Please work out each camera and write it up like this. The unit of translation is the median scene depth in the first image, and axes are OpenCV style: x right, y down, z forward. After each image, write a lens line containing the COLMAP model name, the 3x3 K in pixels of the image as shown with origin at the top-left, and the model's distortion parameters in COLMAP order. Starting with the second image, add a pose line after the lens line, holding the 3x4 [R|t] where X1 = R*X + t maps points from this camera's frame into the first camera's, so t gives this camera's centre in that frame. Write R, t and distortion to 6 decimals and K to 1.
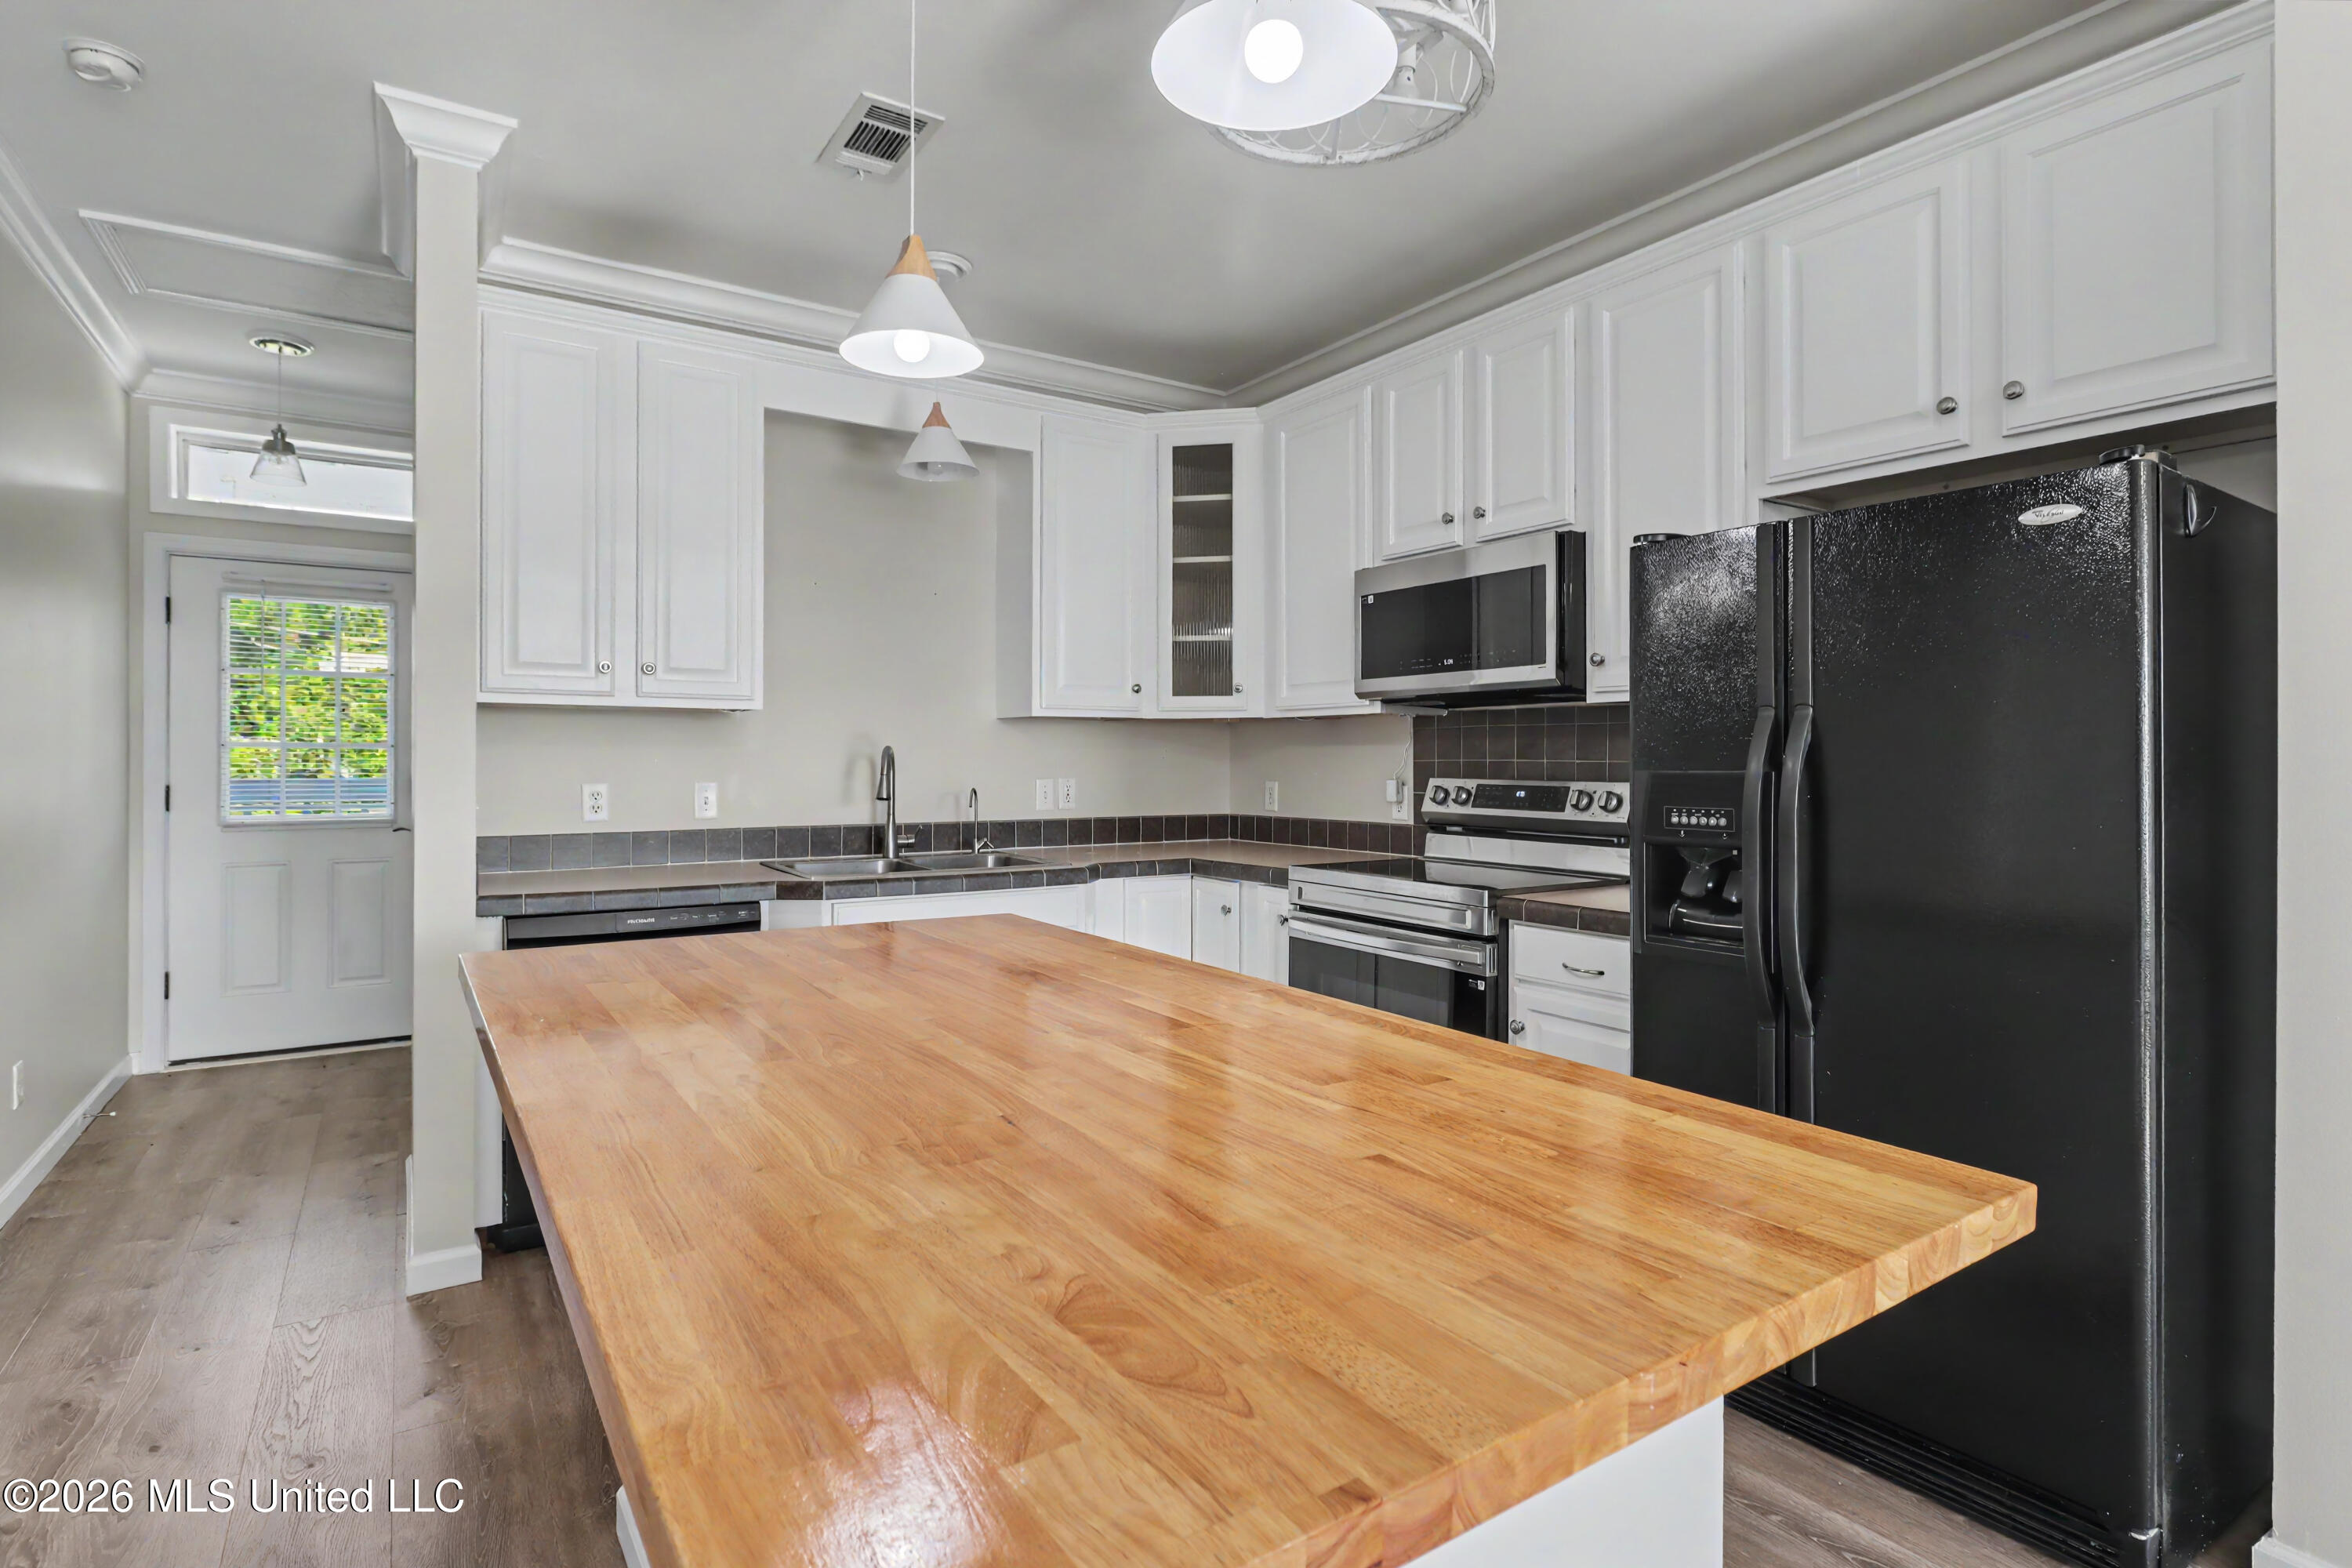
lens RADIAL K [[1167.9, 0, 1173.9], [0, 1167.9, 763.3], [0, 0, 1]] dist [-0.004069, -0.000076]
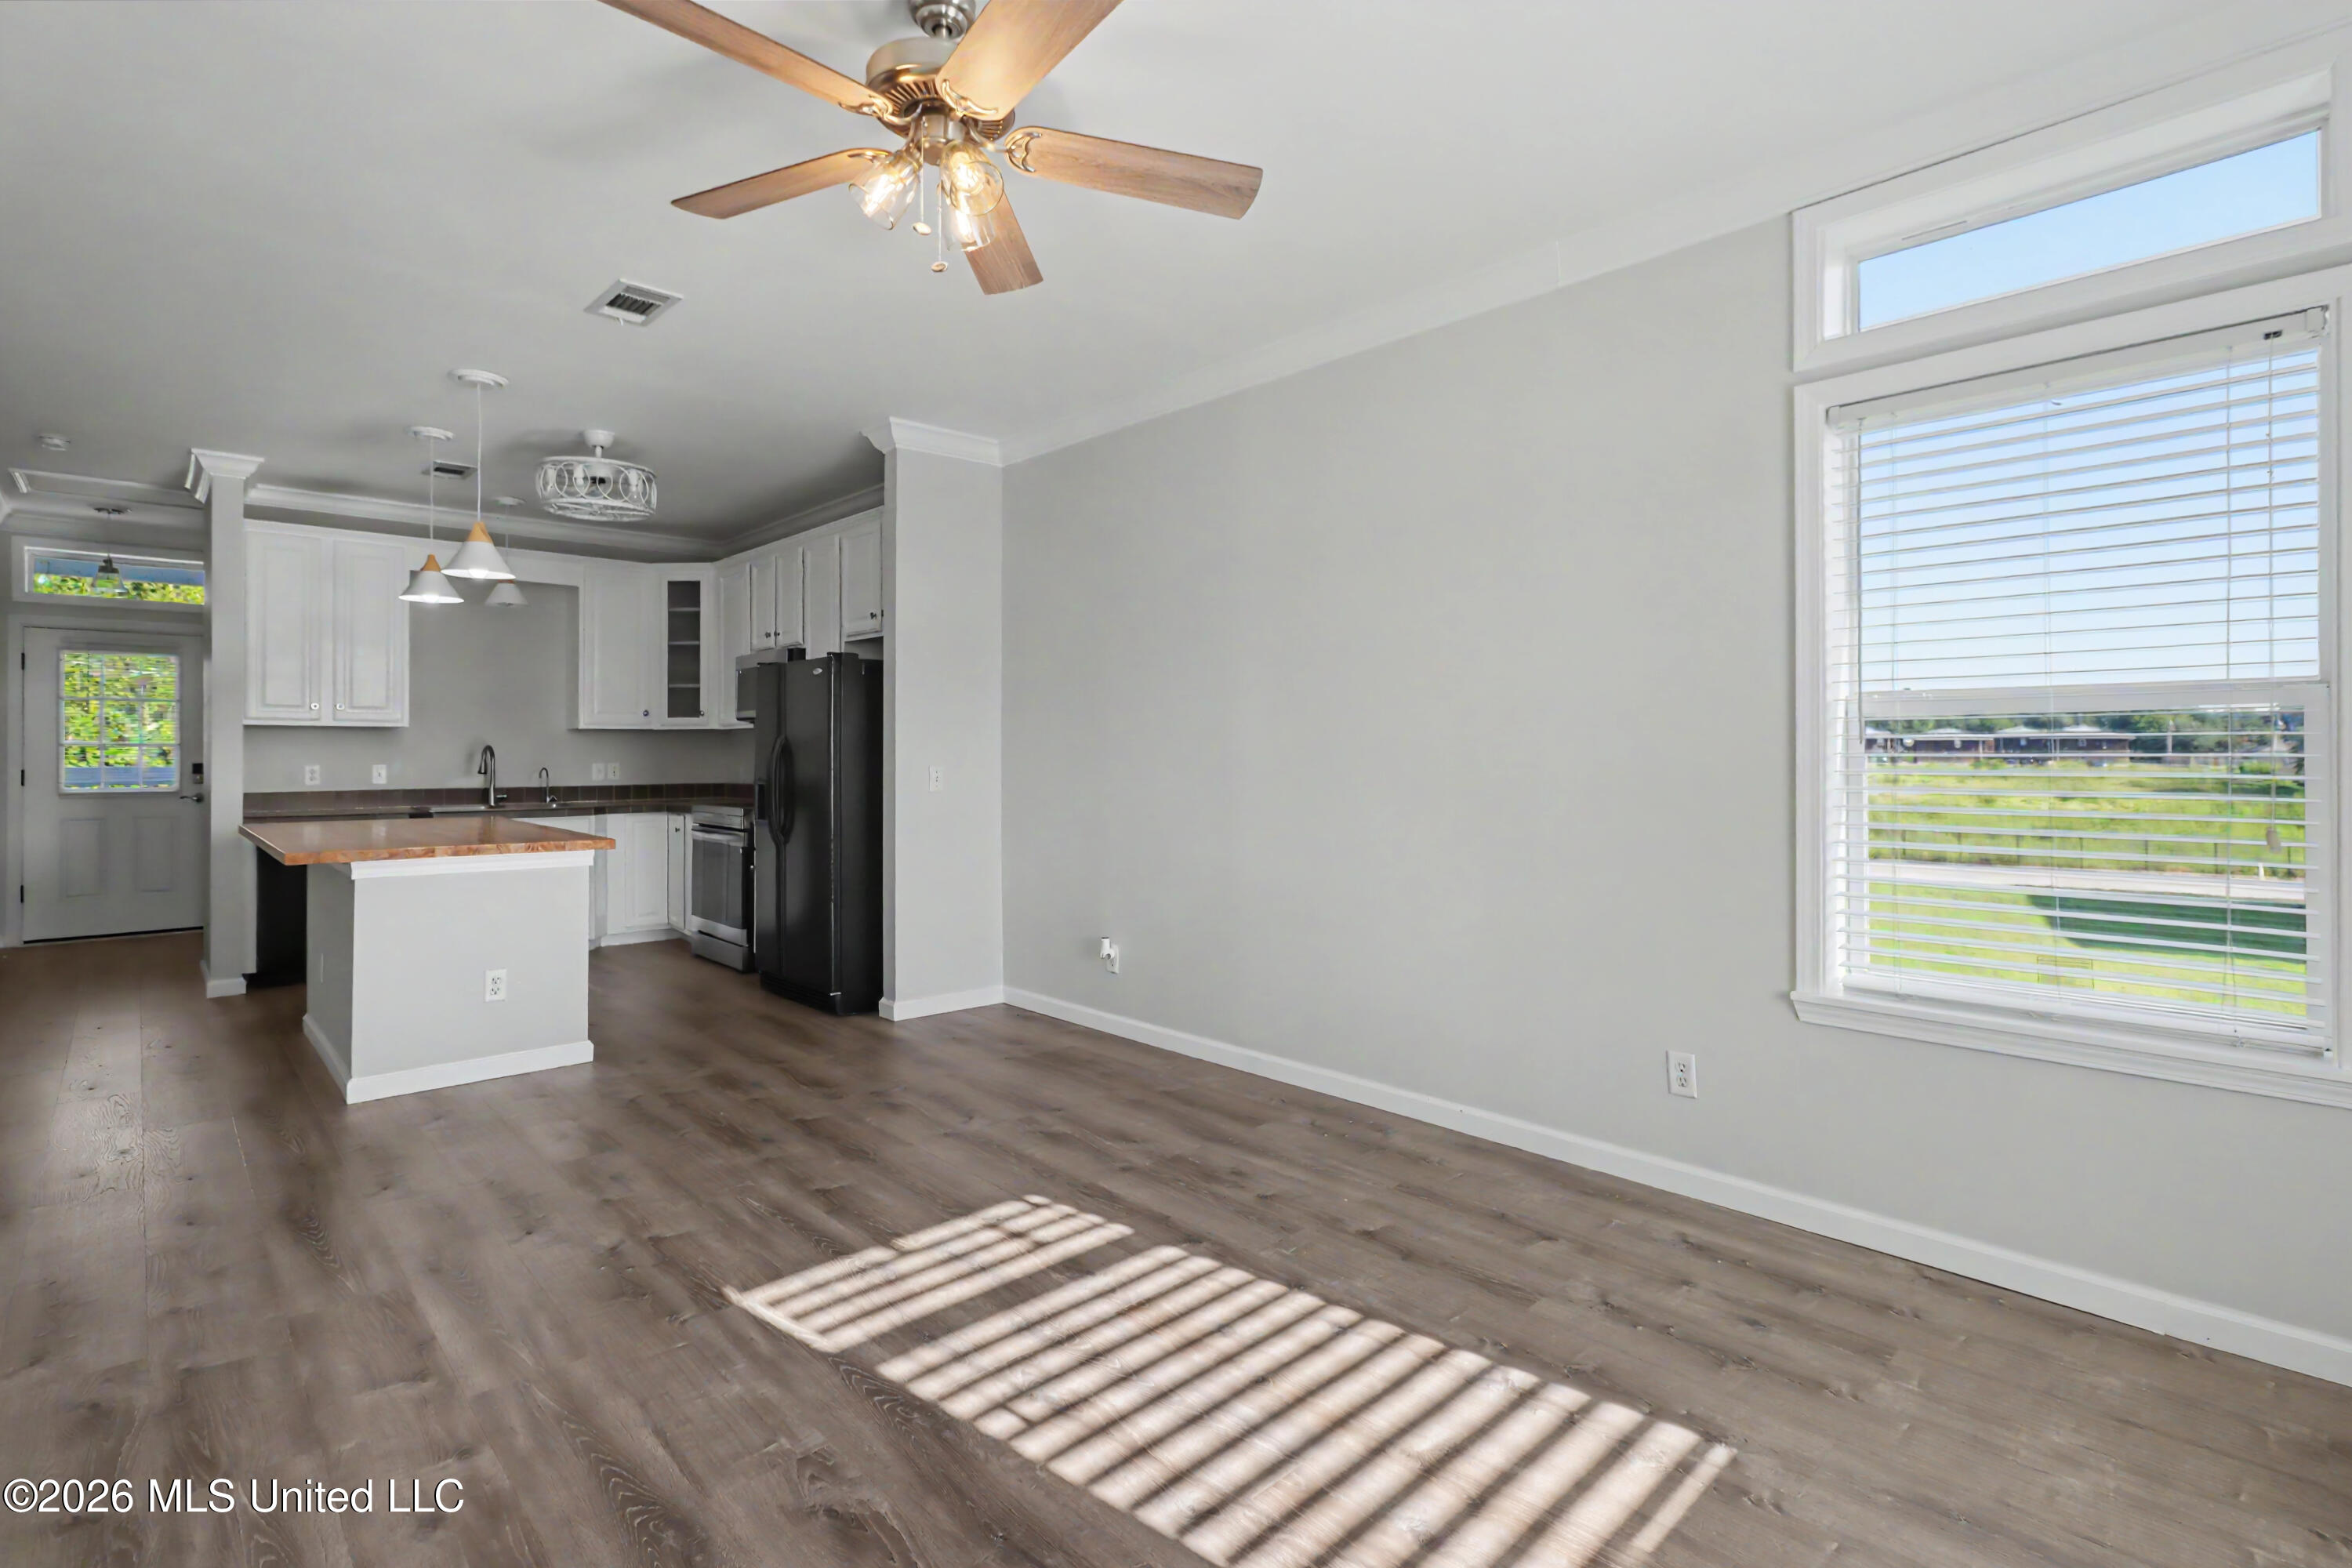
lens RADIAL K [[1106.4, 0, 1170.0], [0, 1106.4, 753.7], [0, 0, 1]] dist [0.001230, 0.001300]
pose [[0.986849, -0.004223, 0.161587, 0.539205], [0.004760, 0.999984, -0.002935, 0.009021], [-0.161572, 0.003666, 0.986854, -0.918860]]
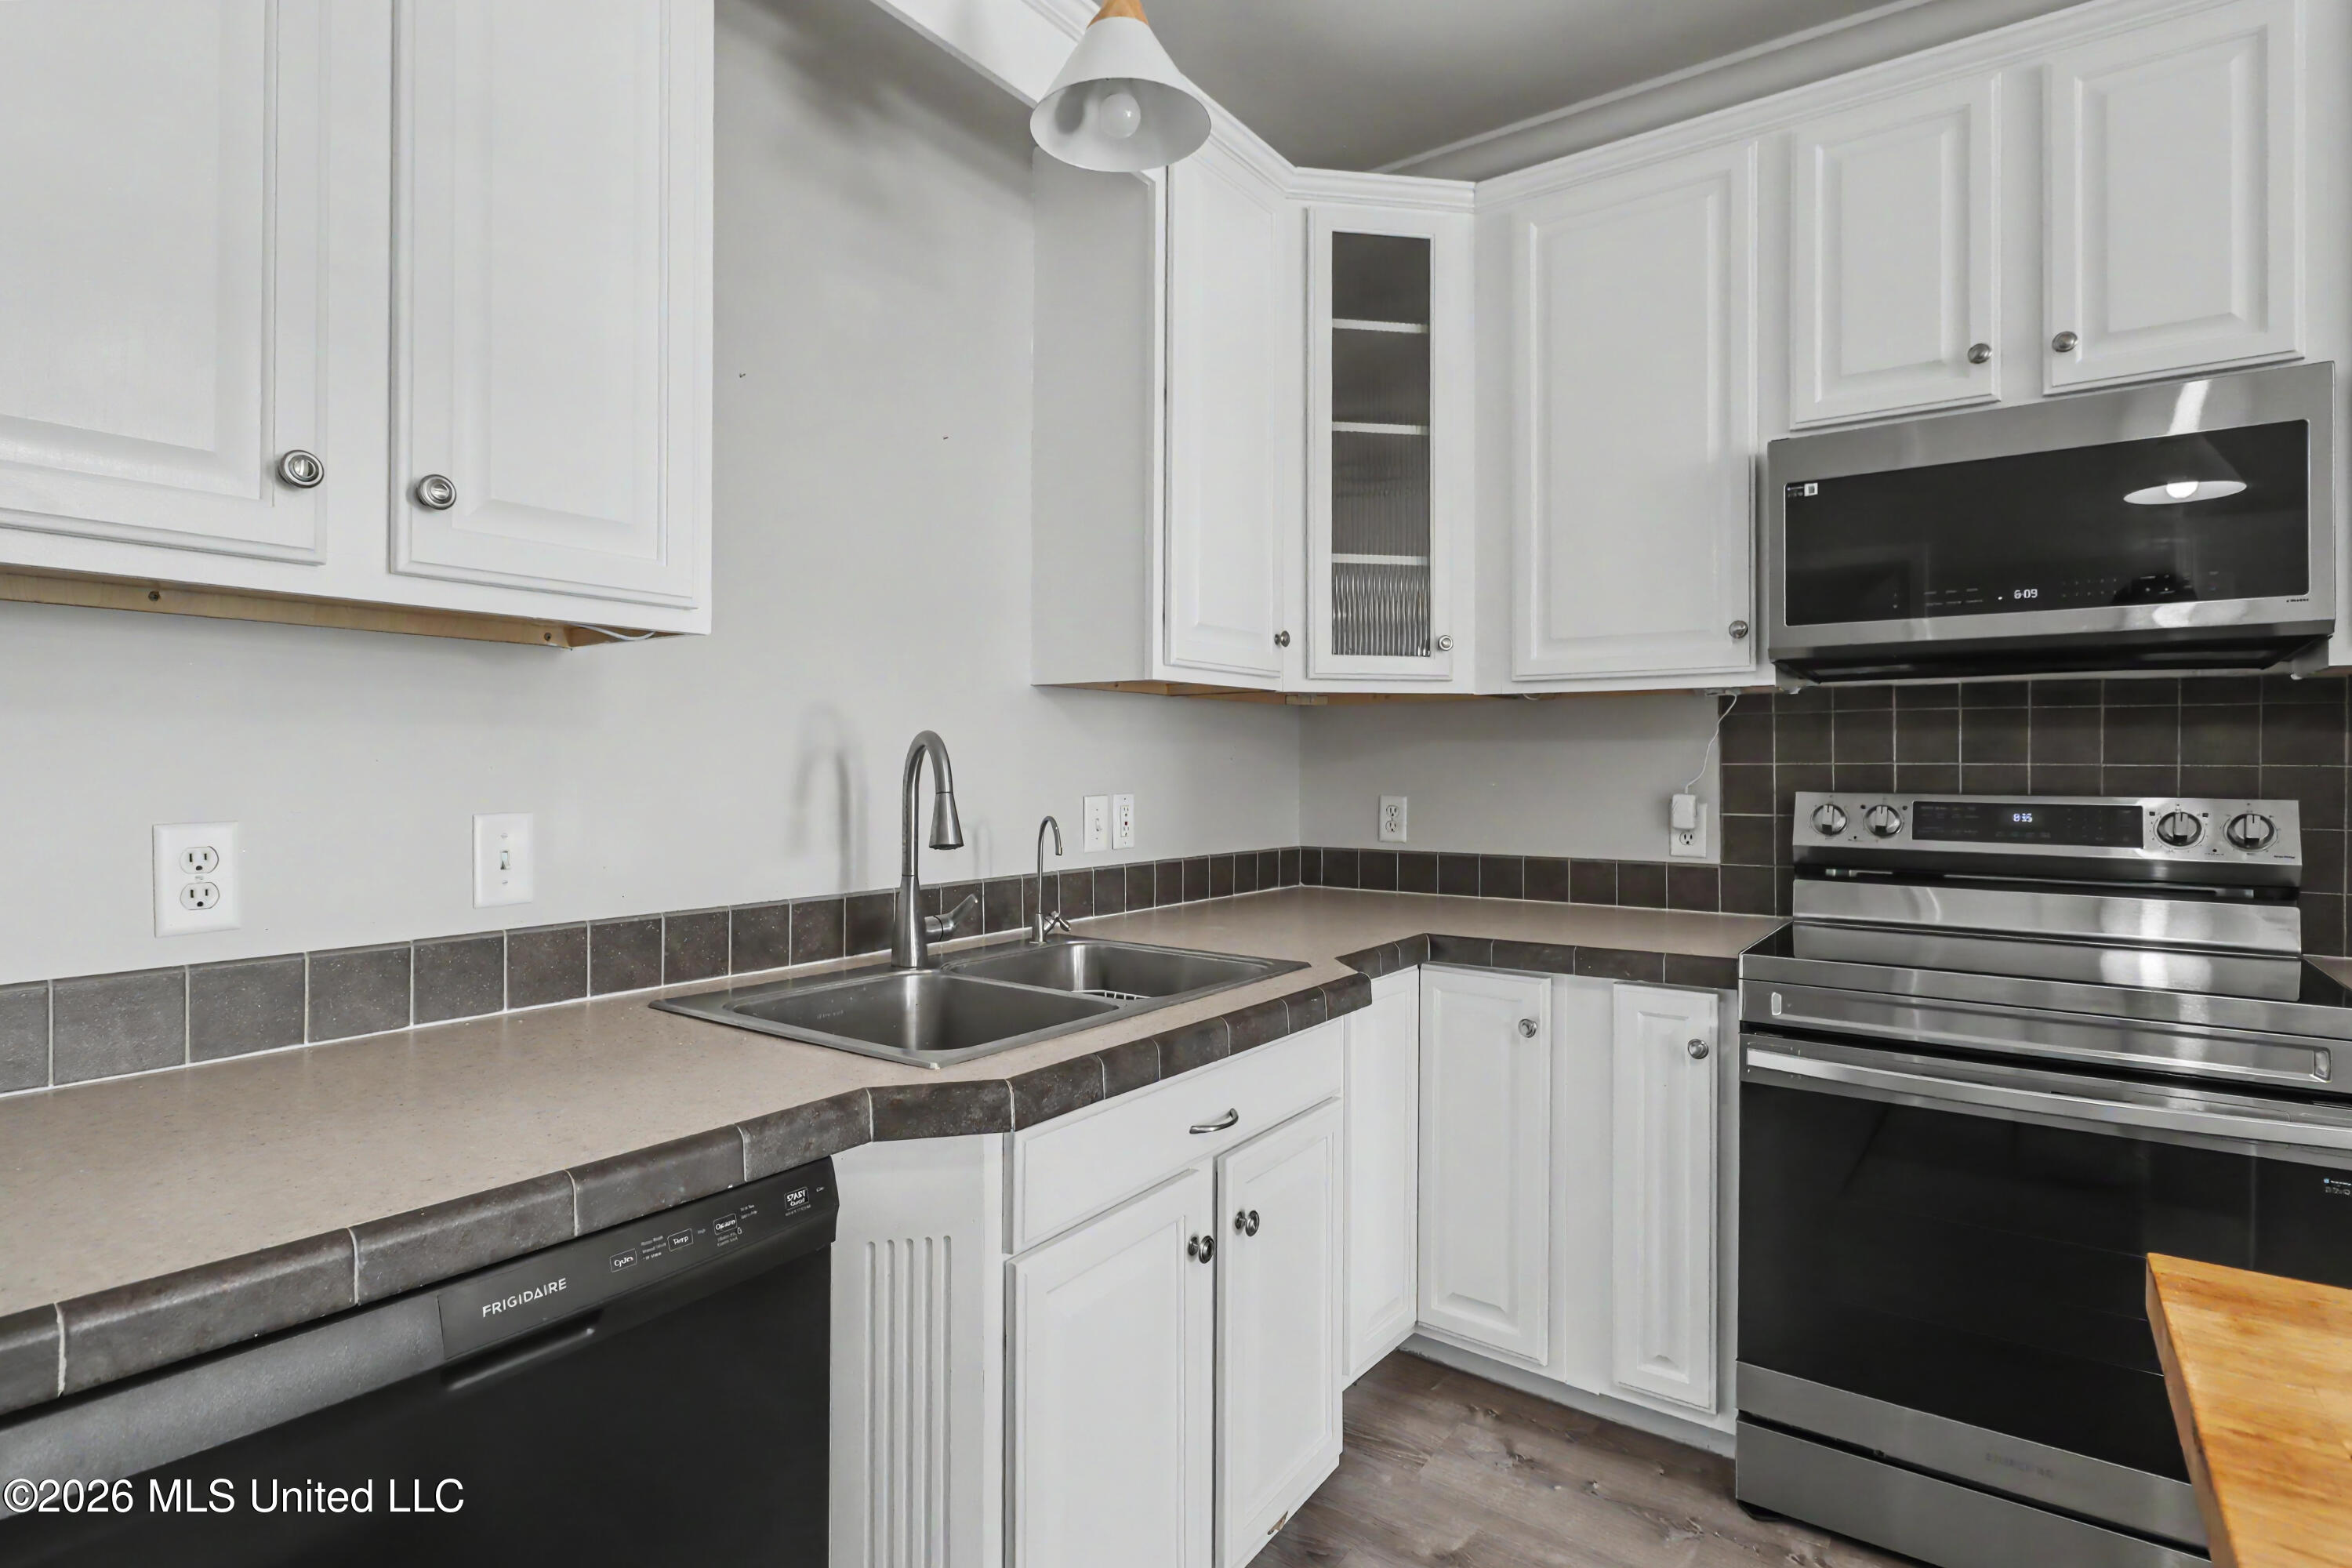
lens RADIAL K [[1239.8, 0, 1170.1], [0, 1239.8, 715.2], [0, 0, 1]] dist [0.022692, -0.000301]
pose [[0.938519, 0.012470, 0.345003, -0.318860], [0.001046, 0.999240, -0.038962, -0.002208], [-0.345226, 0.036927, 0.937793, 0.478013]]
